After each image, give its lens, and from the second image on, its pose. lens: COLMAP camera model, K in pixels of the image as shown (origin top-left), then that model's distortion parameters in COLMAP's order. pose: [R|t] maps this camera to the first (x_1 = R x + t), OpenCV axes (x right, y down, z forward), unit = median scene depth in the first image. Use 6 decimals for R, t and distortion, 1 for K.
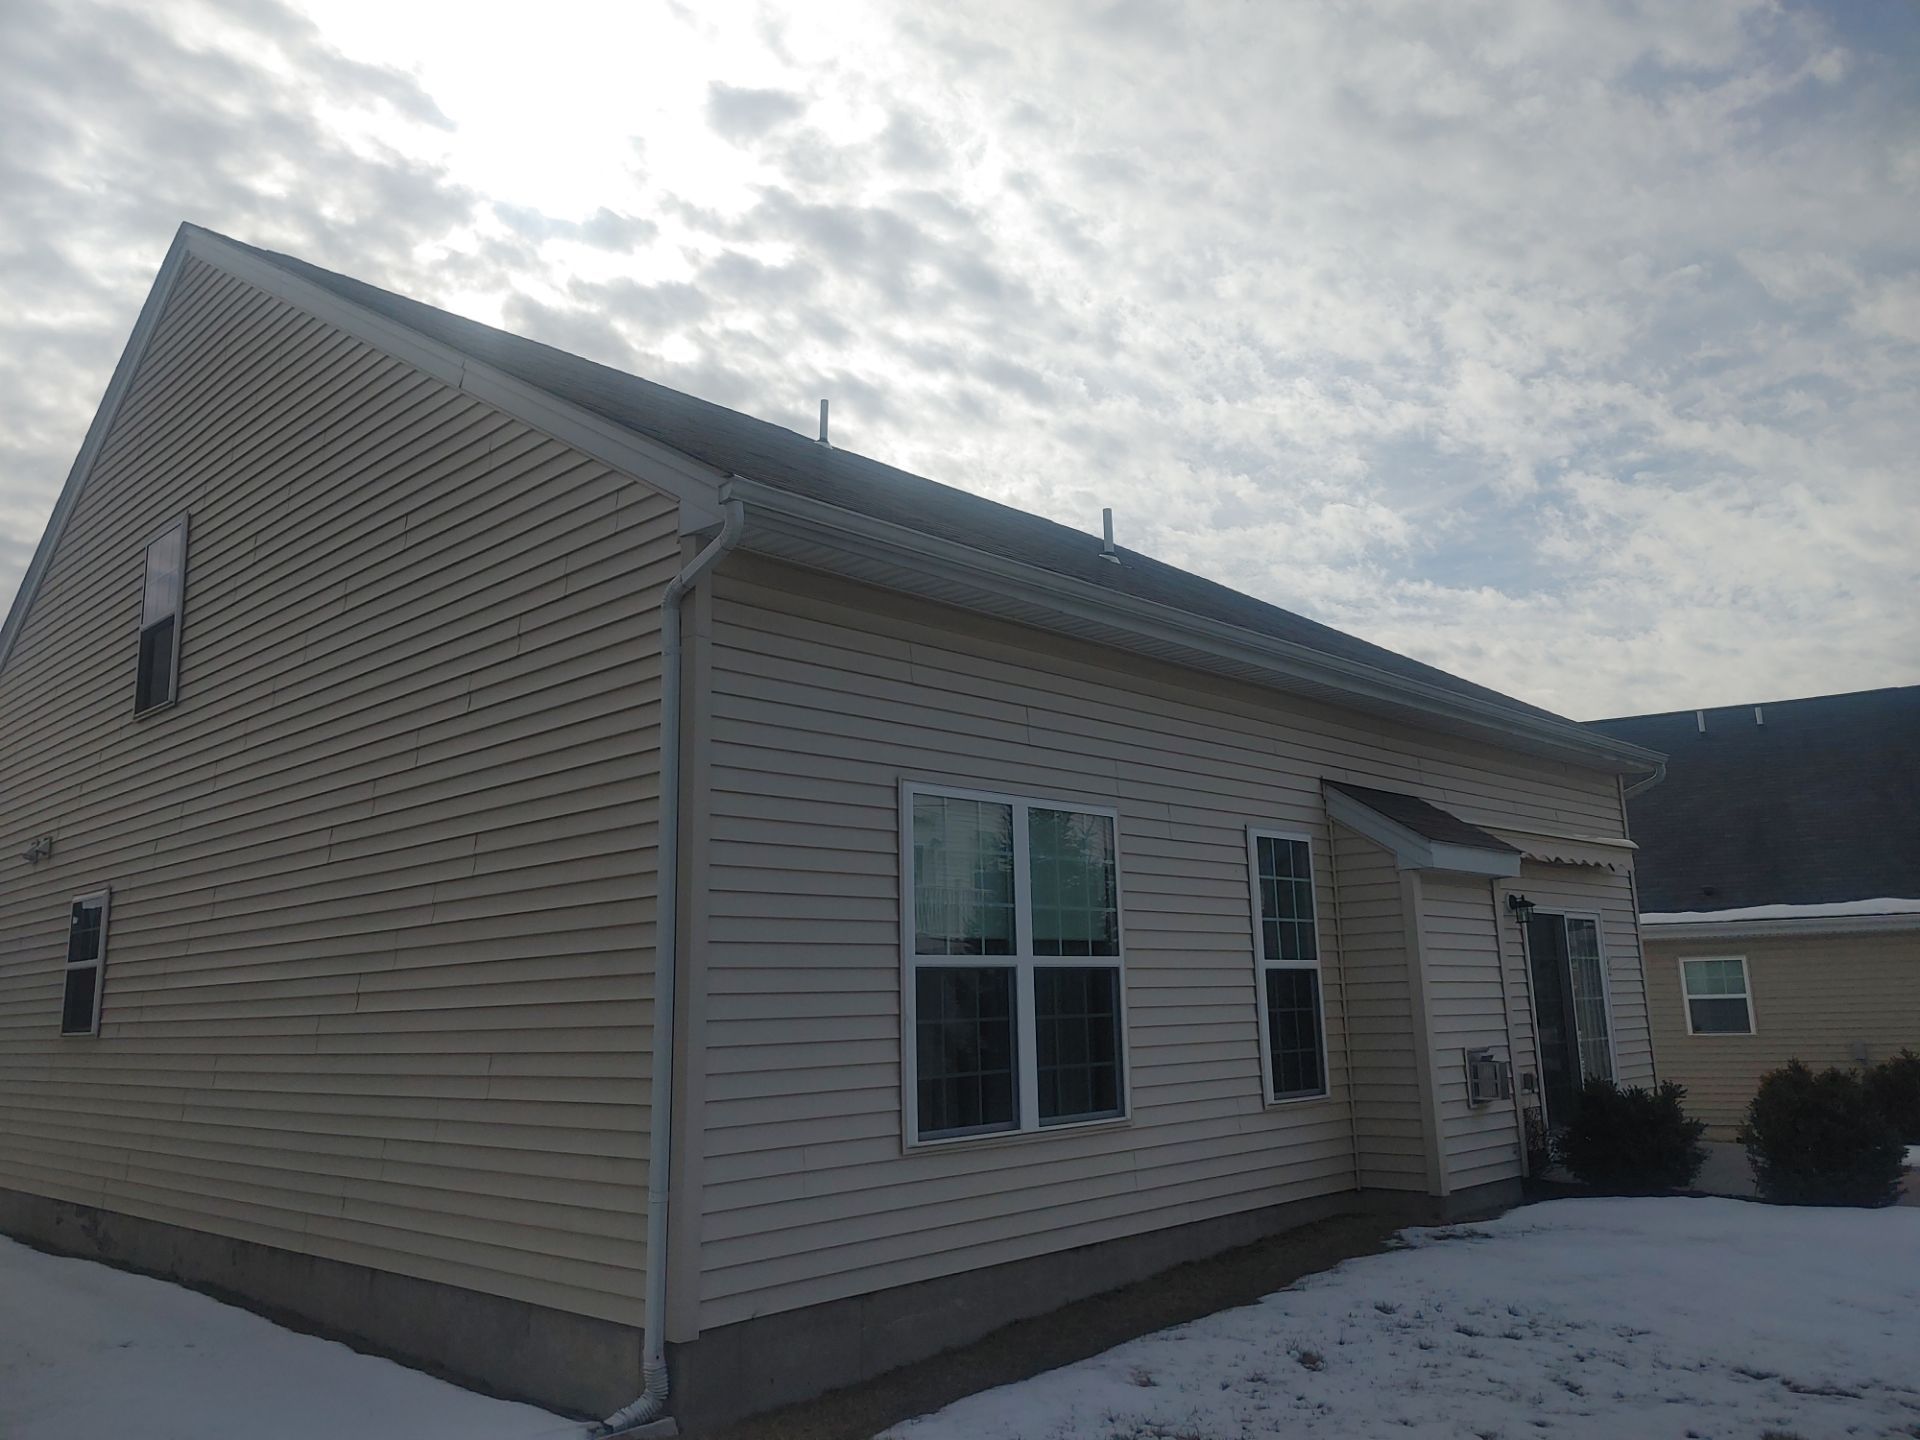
lens RADIAL K [[1441.6, 0, 957.9], [0, 1441.6, 723.0], [0, 0, 1]] dist [0.078995, -0.066927]
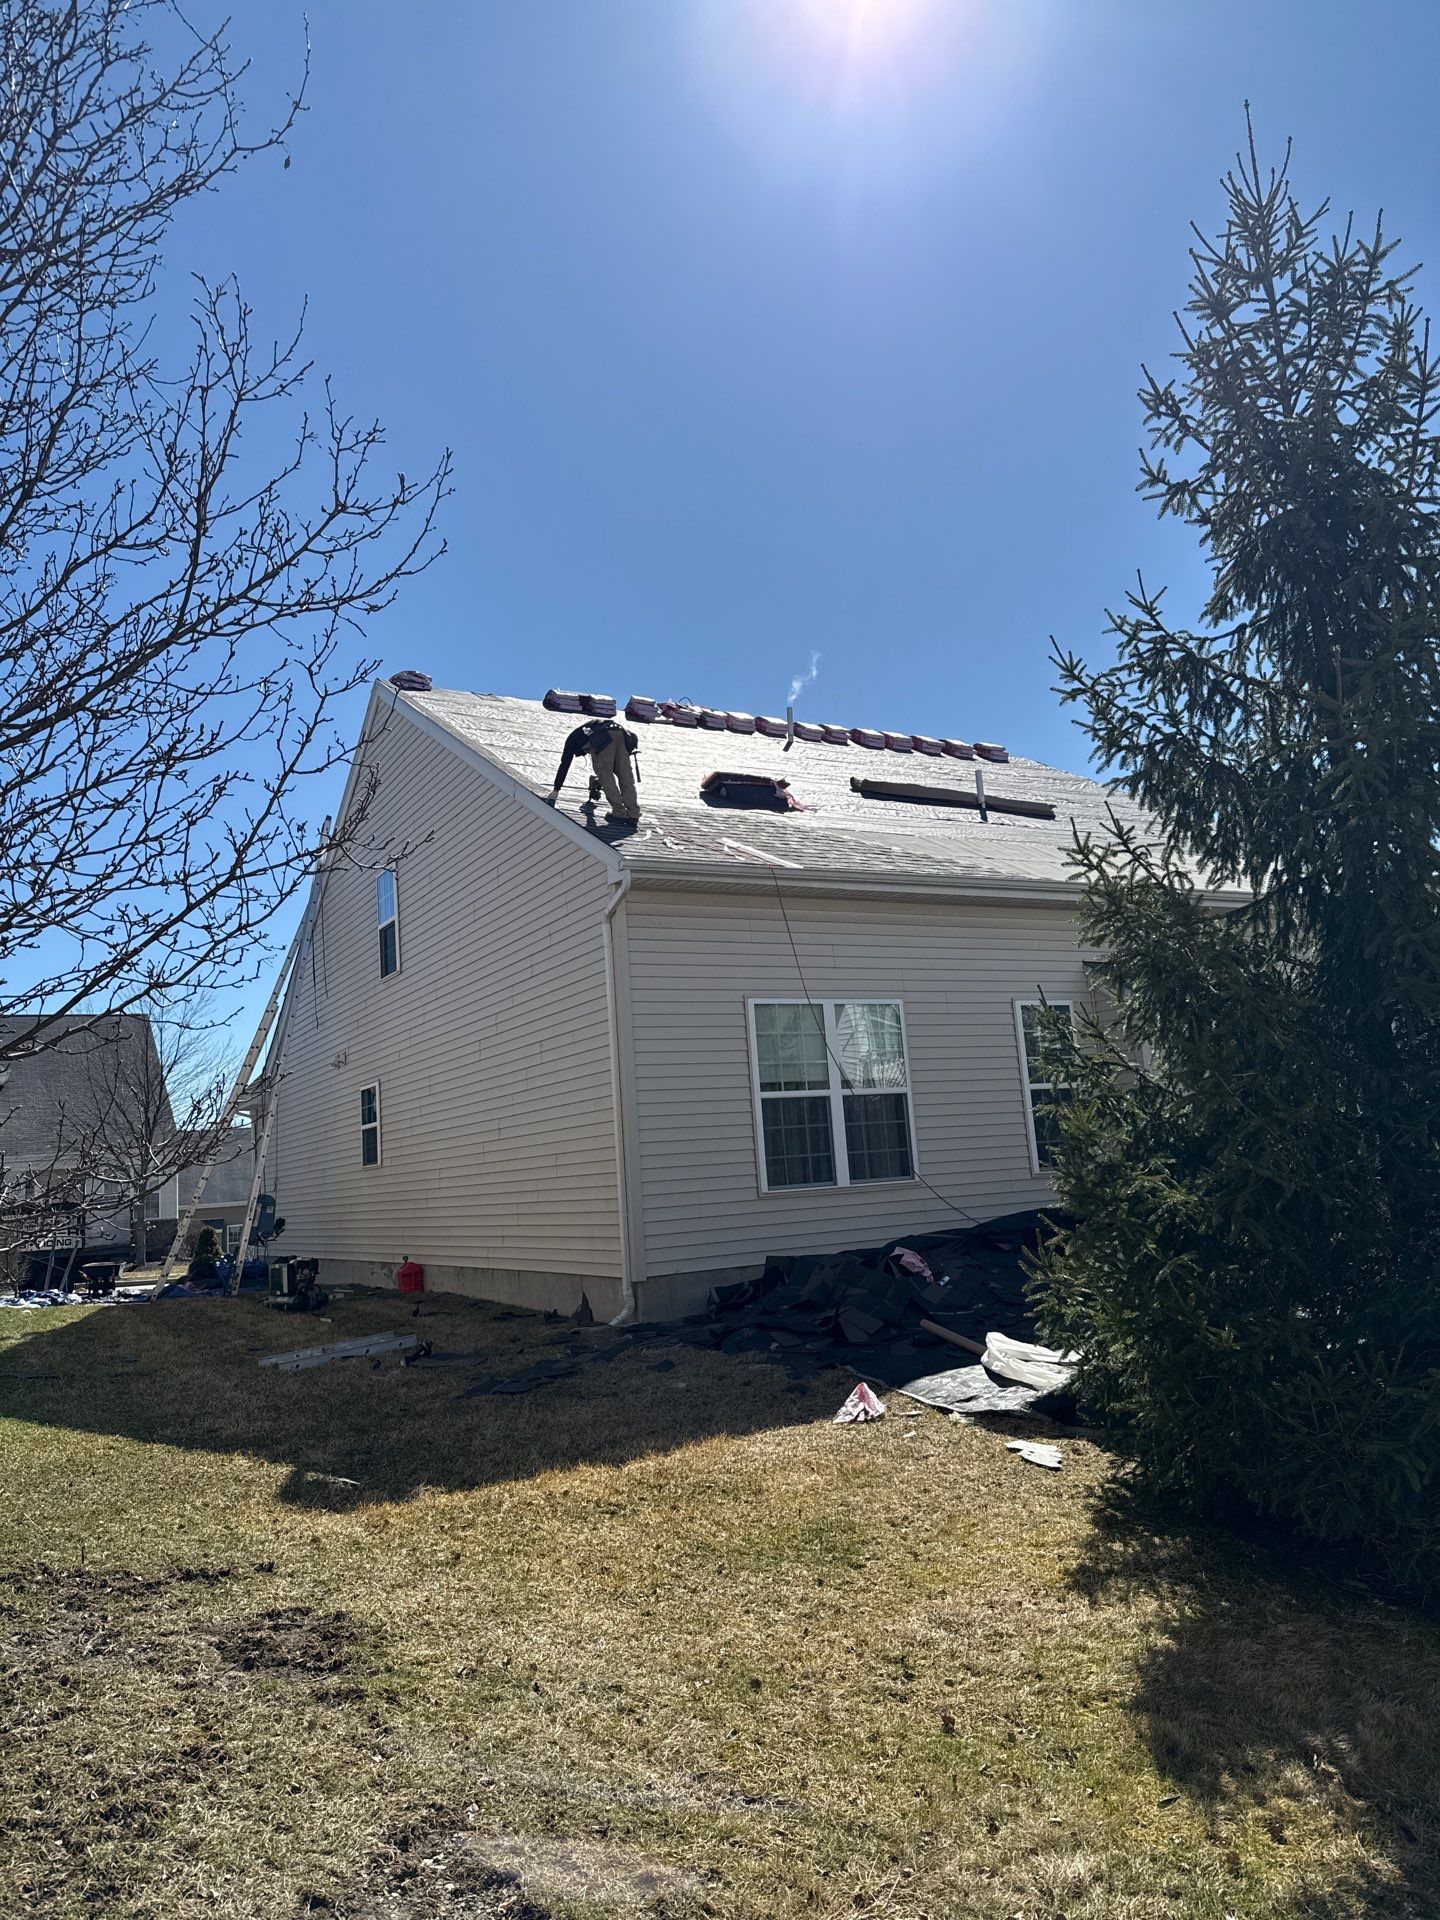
lens RADIAL K [[1364.3, 0, 702.0], [0, 1364.3, 955.5], [0, 0, 1]] dist [0.005481, -0.023227]
pose [[0.954517, -0.085966, -0.285494, 0.386391], [0.098796, 0.994630, 0.030818, -0.068200], [0.281312, -0.057622, 0.957885, -0.631684]]
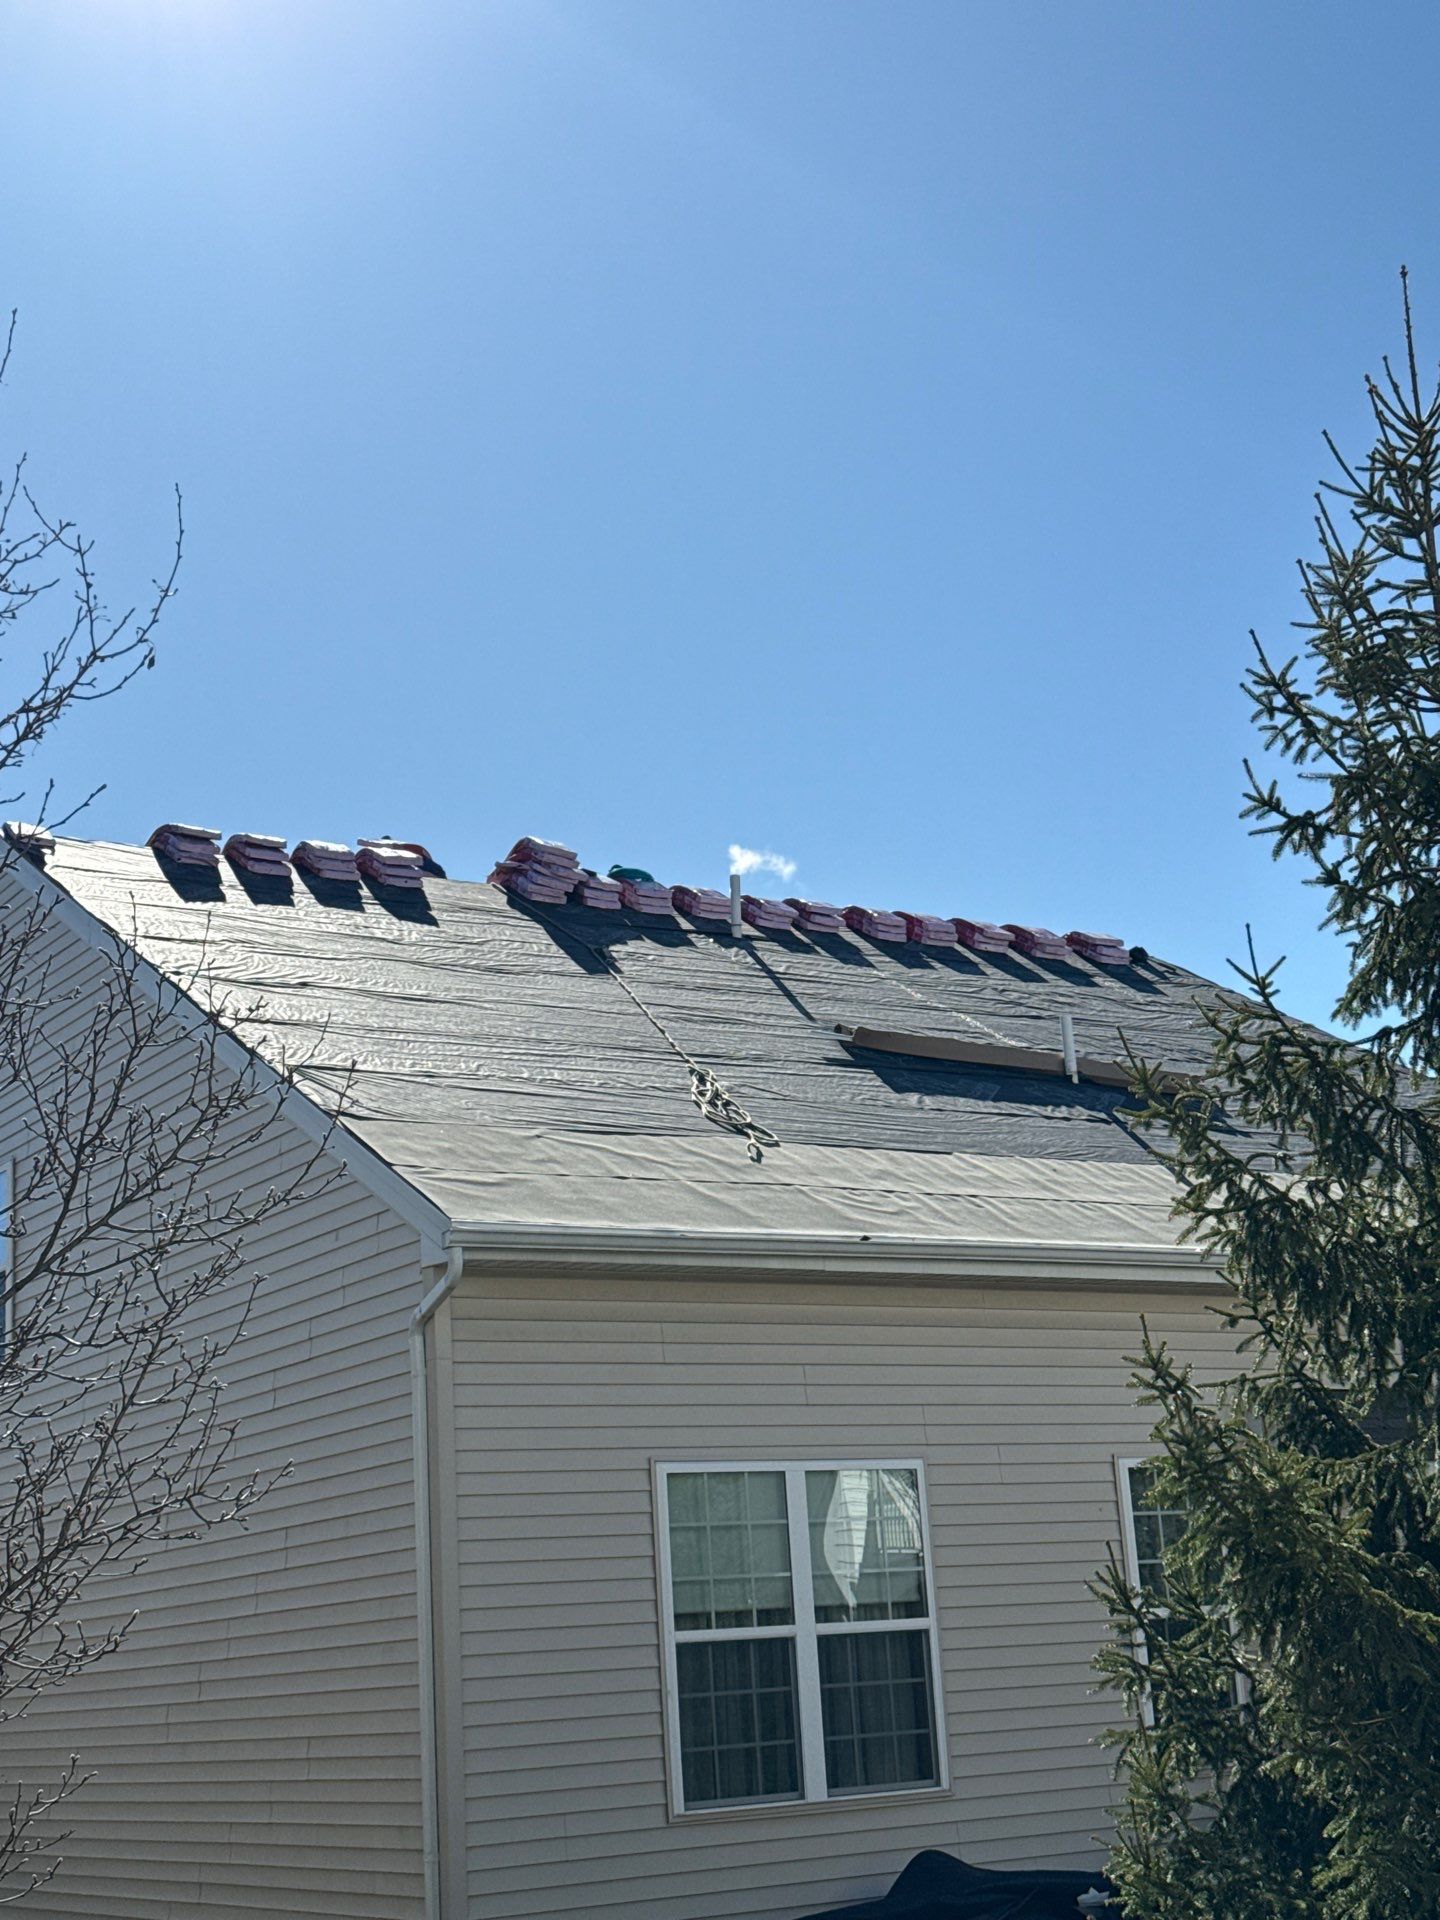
lens RADIAL K [[2791.3, 0, 733.8], [0, 2791.3, 947.2], [0, 0, 1]] dist [0.119540, 0.000000]
pose [[0.972648, -0.091383, -0.213555, 0.470777], [0.079966, 0.994897, -0.061519, -0.196090], [0.218087, 0.042759, 0.974992, -0.962692]]
